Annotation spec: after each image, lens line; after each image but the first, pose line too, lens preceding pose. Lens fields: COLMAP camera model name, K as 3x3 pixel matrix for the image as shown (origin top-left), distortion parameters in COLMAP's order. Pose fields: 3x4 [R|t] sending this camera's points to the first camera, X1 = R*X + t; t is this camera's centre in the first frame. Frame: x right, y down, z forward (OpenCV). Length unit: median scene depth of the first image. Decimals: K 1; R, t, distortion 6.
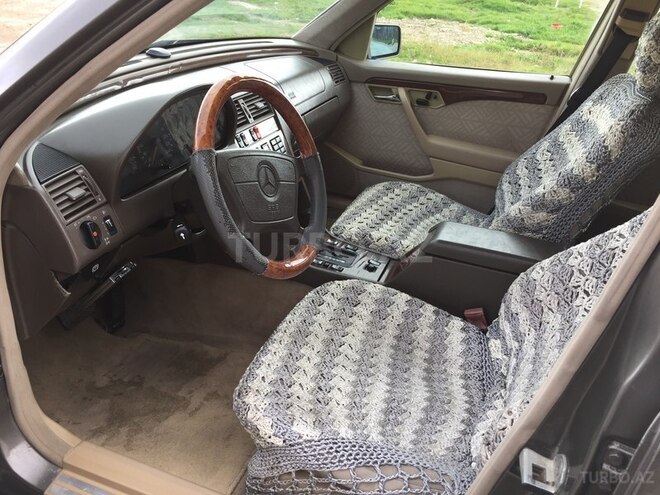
lens RADIAL K [[560.4, 0, 331.4], [0, 560.4, 252.1], [0, 0, 1]] dist [0.082697, -0.103083]
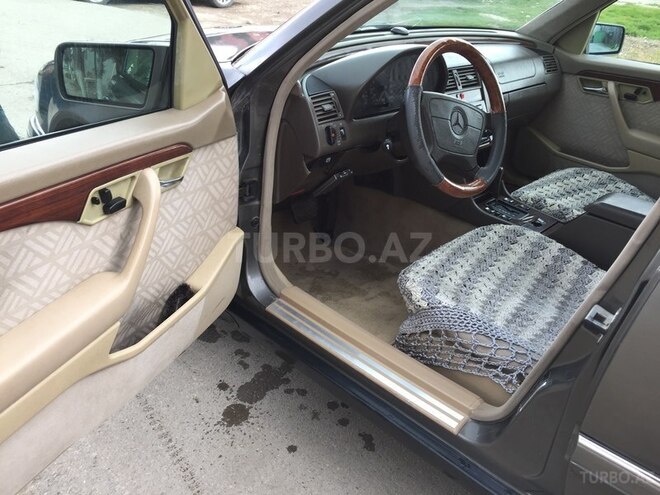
lens RADIAL K [[560.4, 0, 331.4], [0, 560.4, 252.1], [0, 0, 1]] dist [0.082697, -0.103083]
pose [[0.918821, 0.195197, -0.343026, 0.105235], [-0.201106, 0.979392, 0.018641, 0.169838], [0.339595, 0.051856, 0.939141, -0.269281]]
